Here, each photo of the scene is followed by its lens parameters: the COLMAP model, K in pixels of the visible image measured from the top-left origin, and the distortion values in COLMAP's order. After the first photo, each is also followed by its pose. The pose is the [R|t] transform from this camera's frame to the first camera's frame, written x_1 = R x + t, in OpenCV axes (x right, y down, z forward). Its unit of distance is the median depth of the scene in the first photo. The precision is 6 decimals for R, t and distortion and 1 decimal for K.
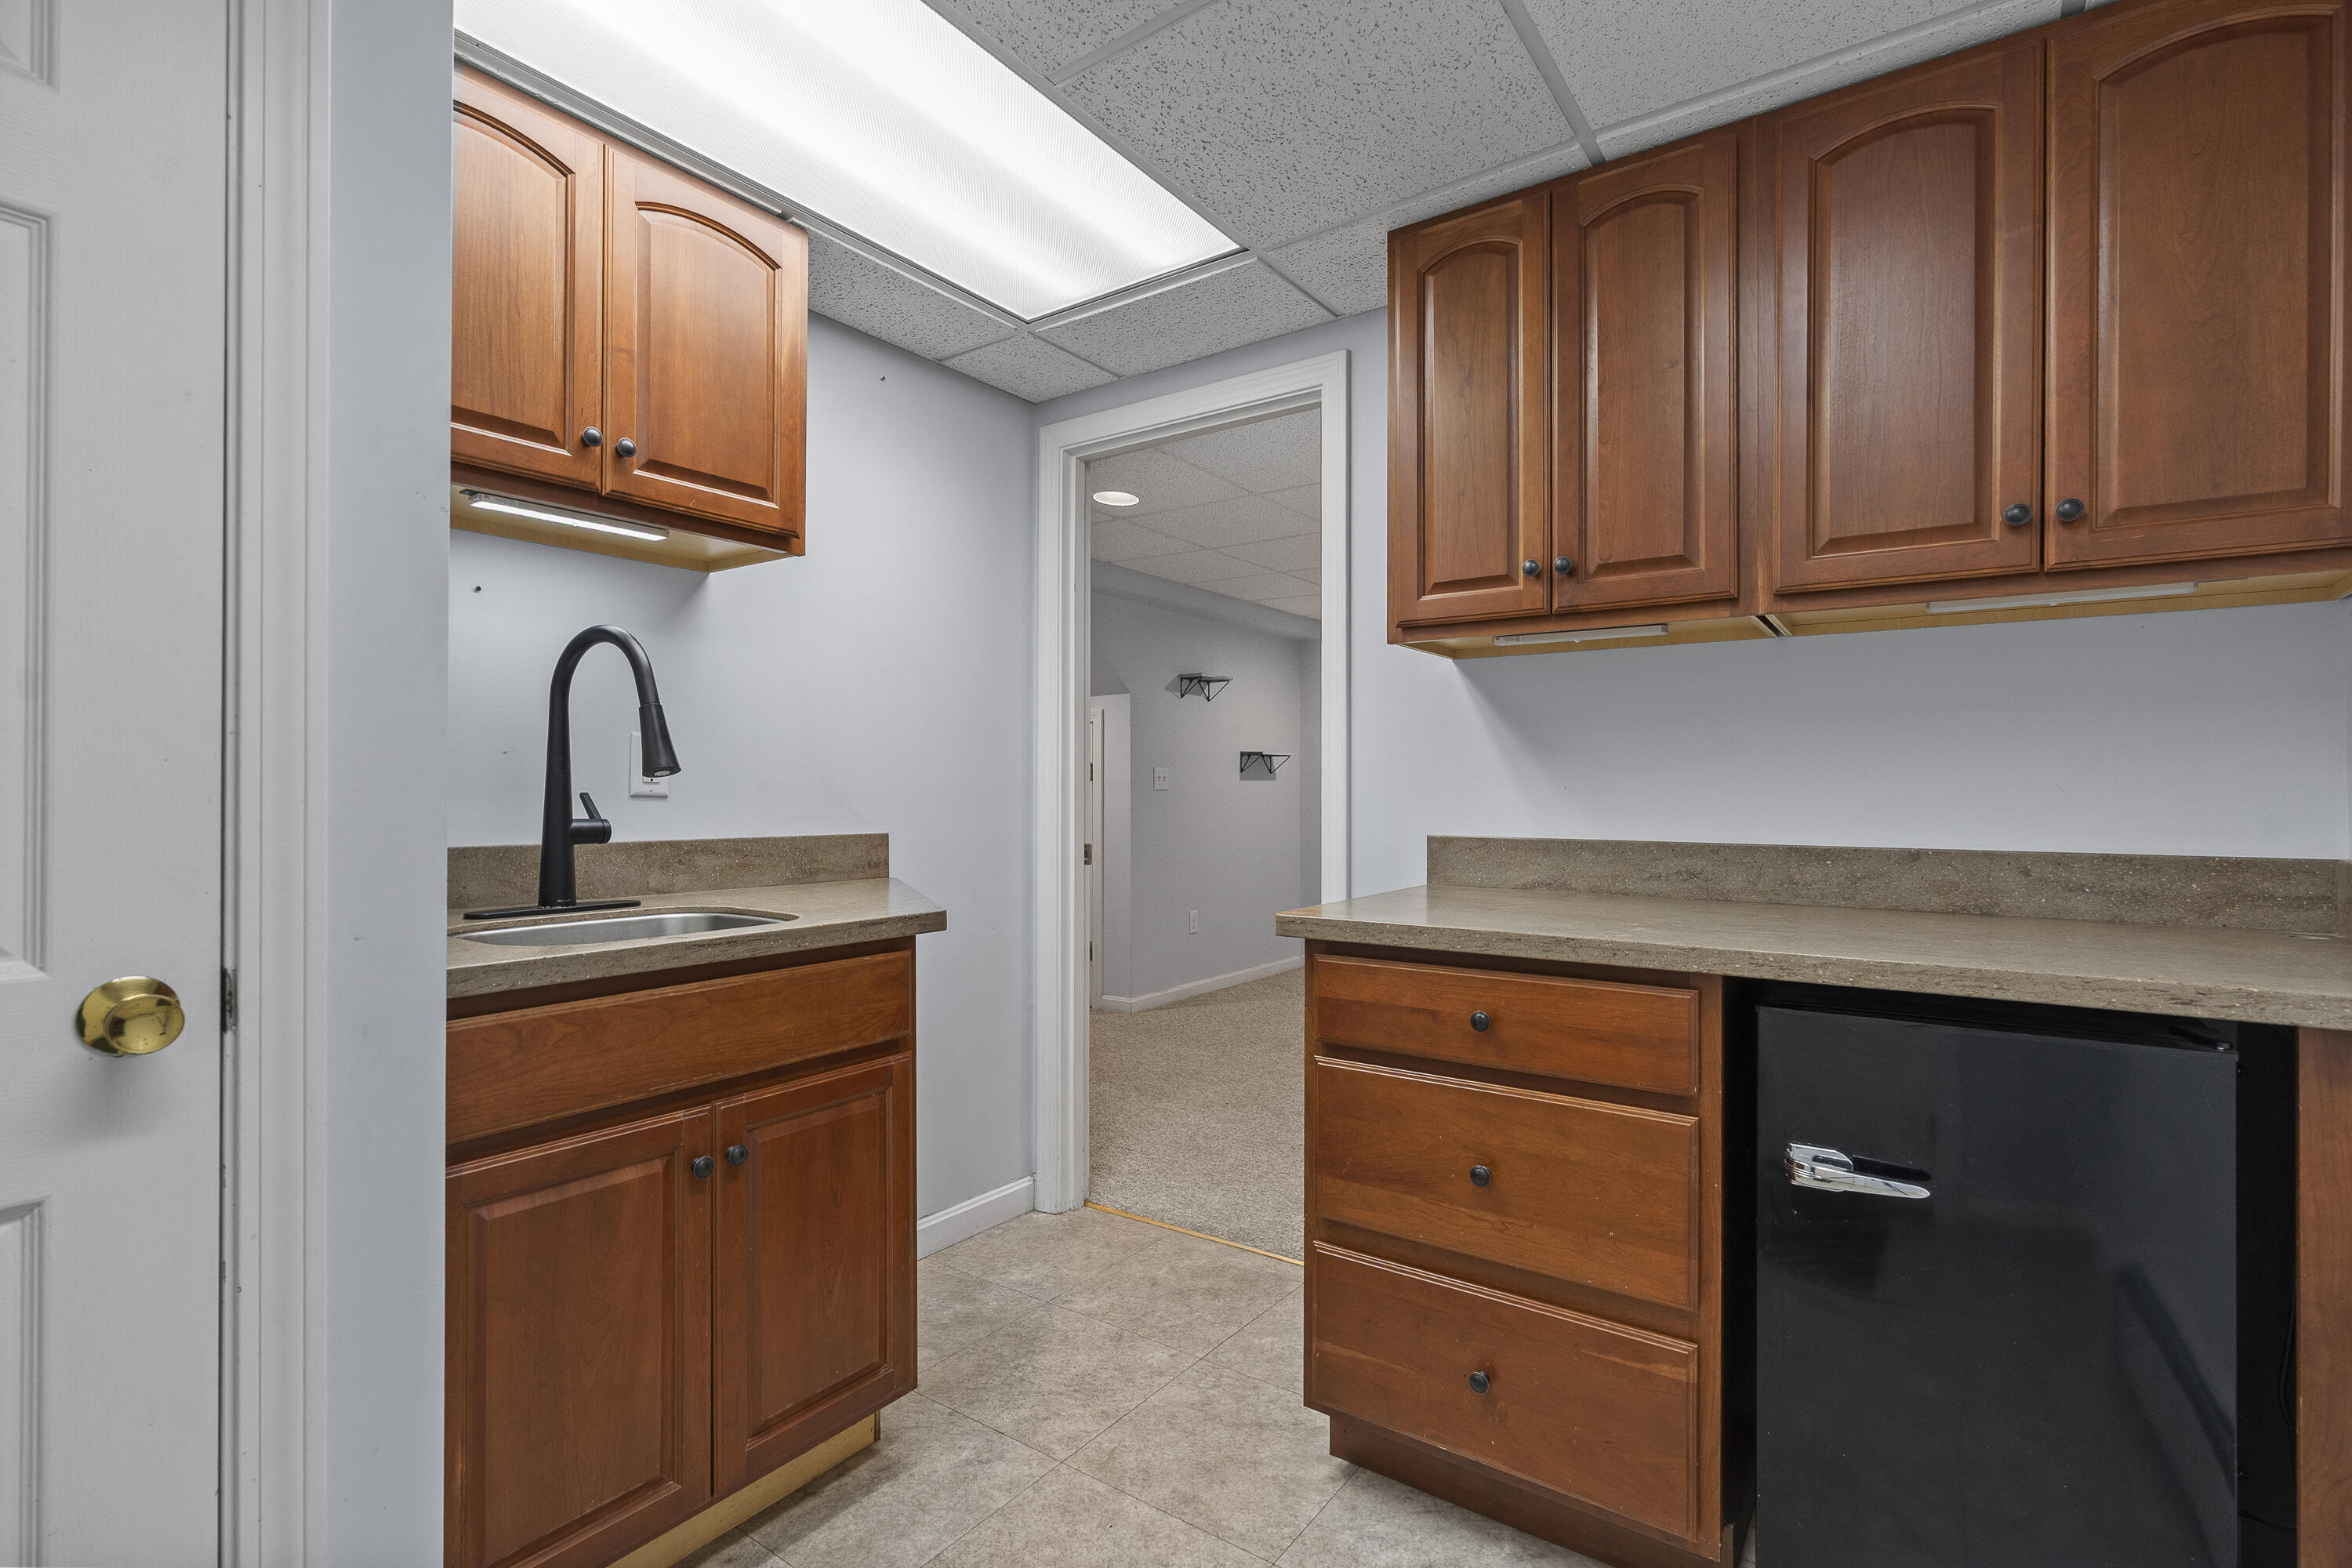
lens RADIAL K [[1074.3, 0, 1172.2], [0, 1074.3, 790.0], [0, 0, 1]] dist [-0.014339, 0.006834]
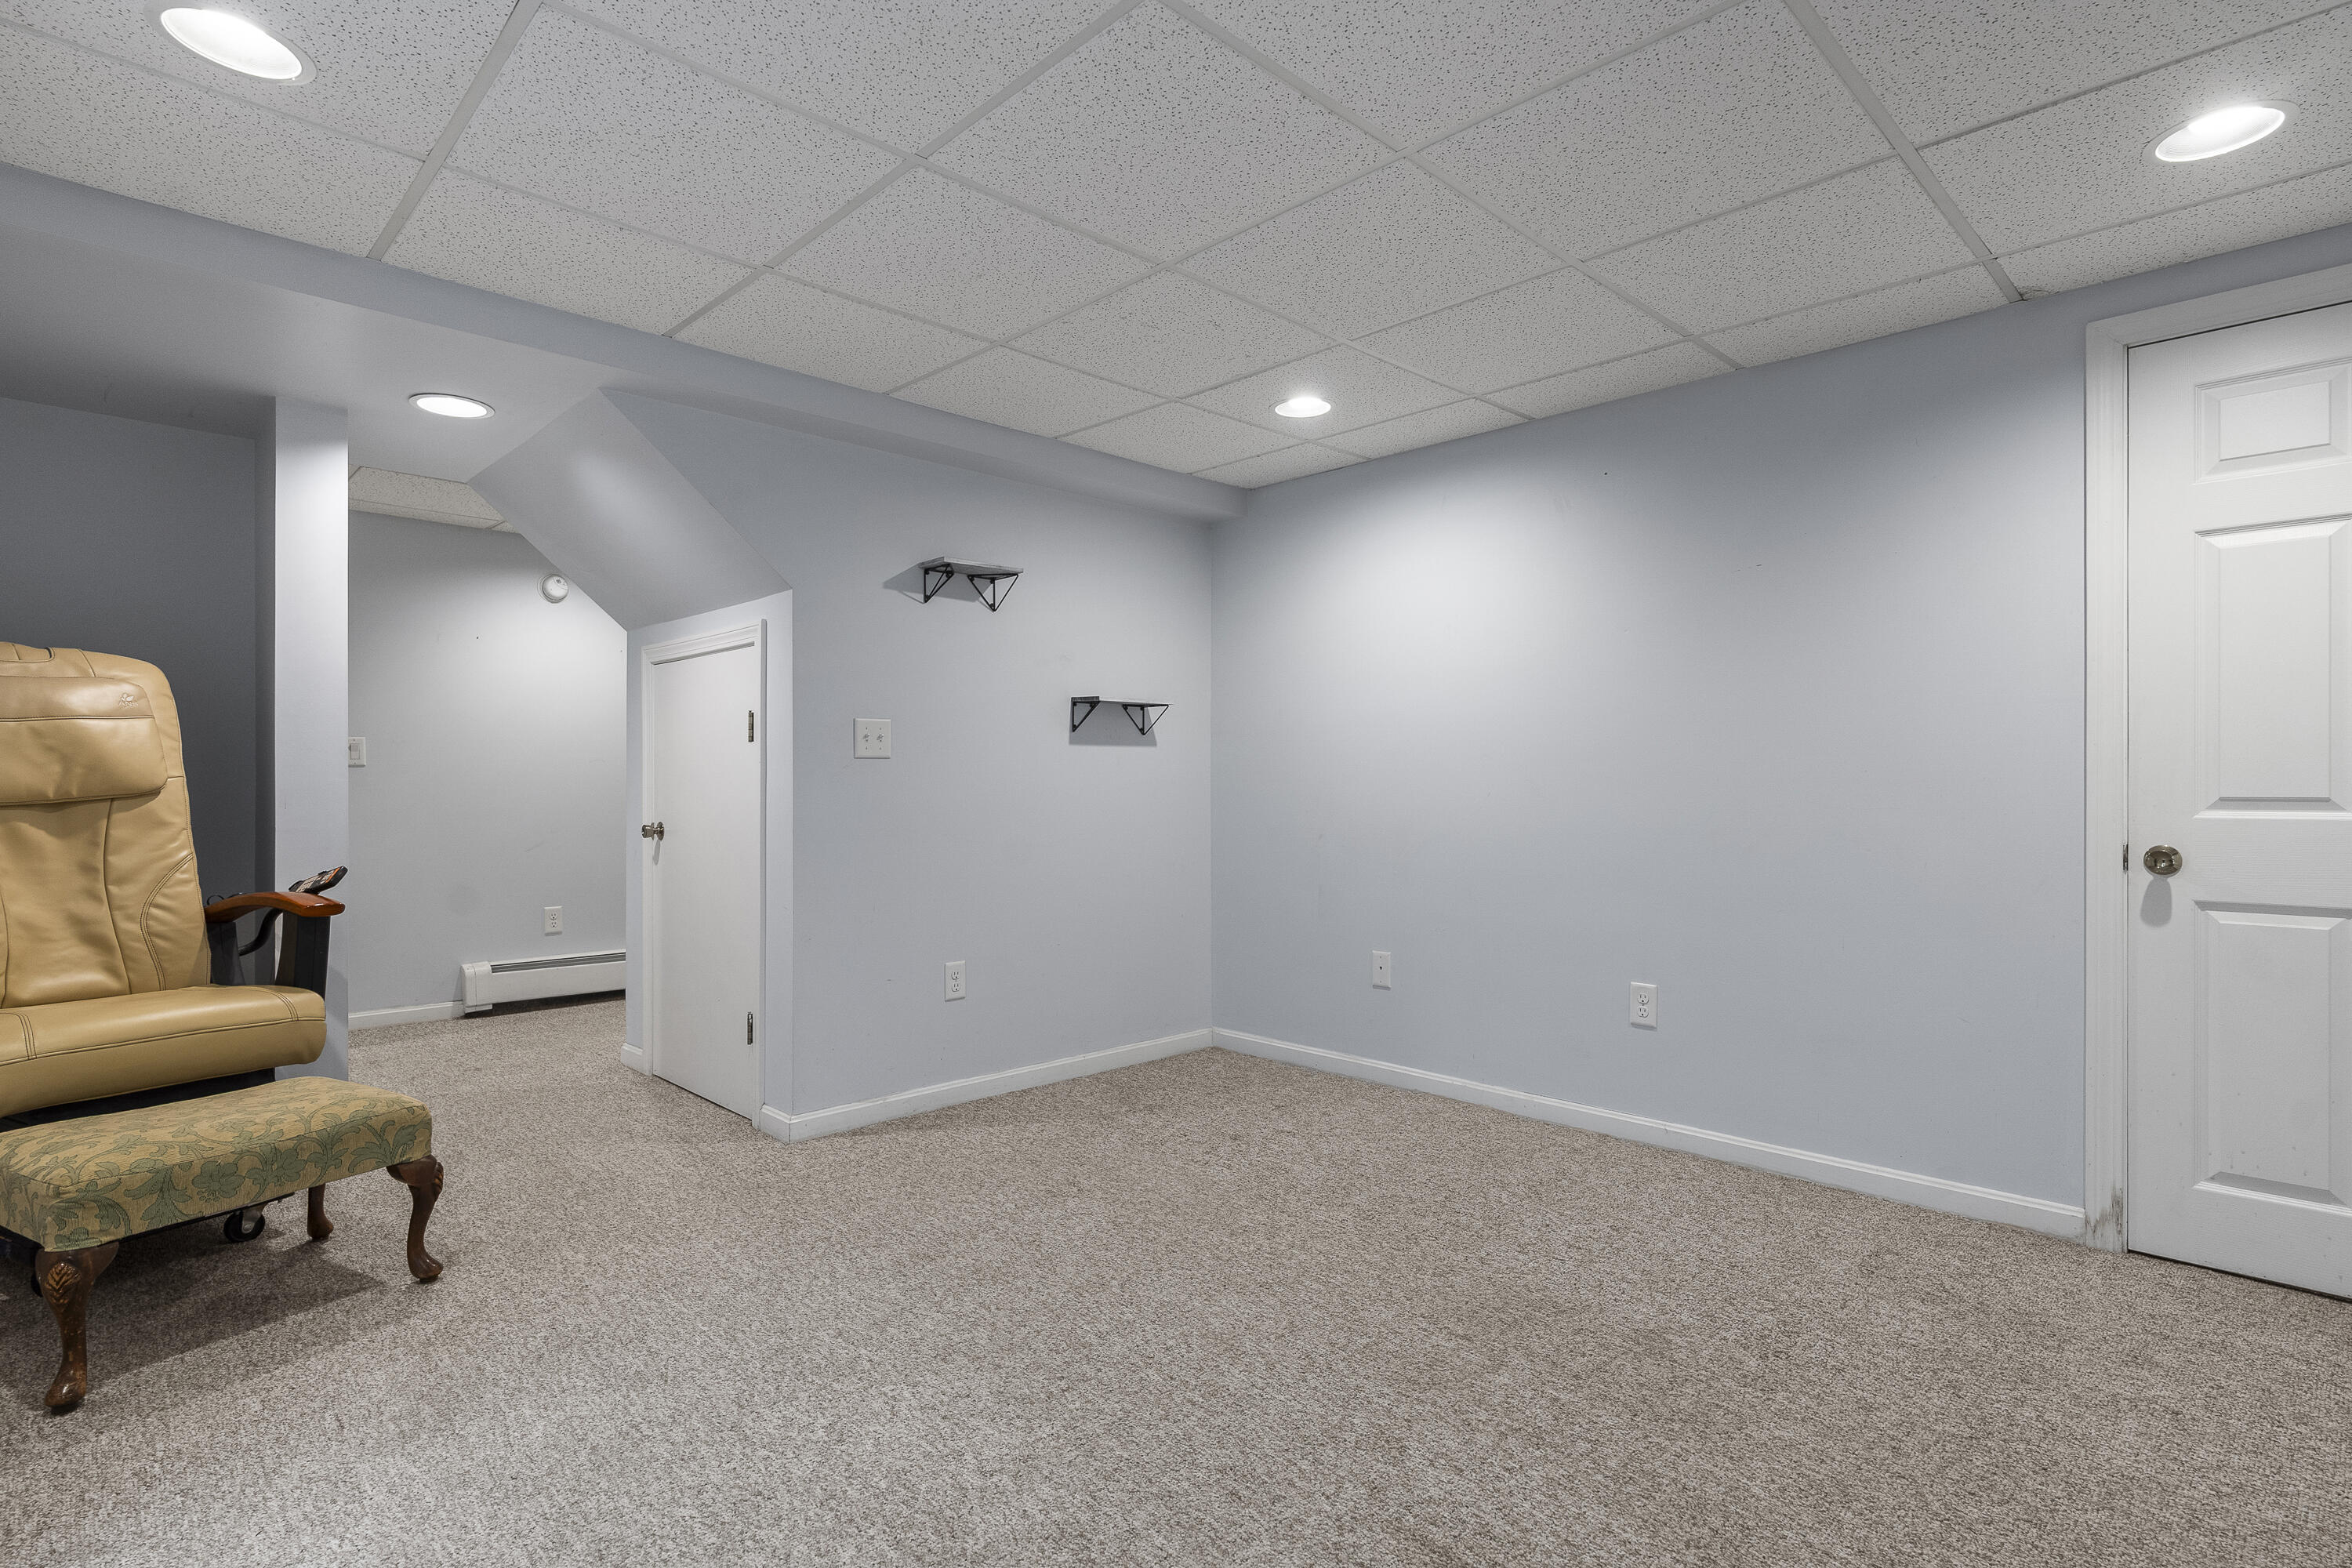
lens RADIAL K [[1140.5, 0, 1180.3], [0, 1140.5, 780.9], [0, 0, 1]] dist [-0.008510, 0.002544]
pose [[0.982757, 0.000541, -0.184902, 0.257067], [-0.000221, 0.999998, 0.001753, 0.011075], [0.184903, -0.001682, 0.982755, 0.399269]]
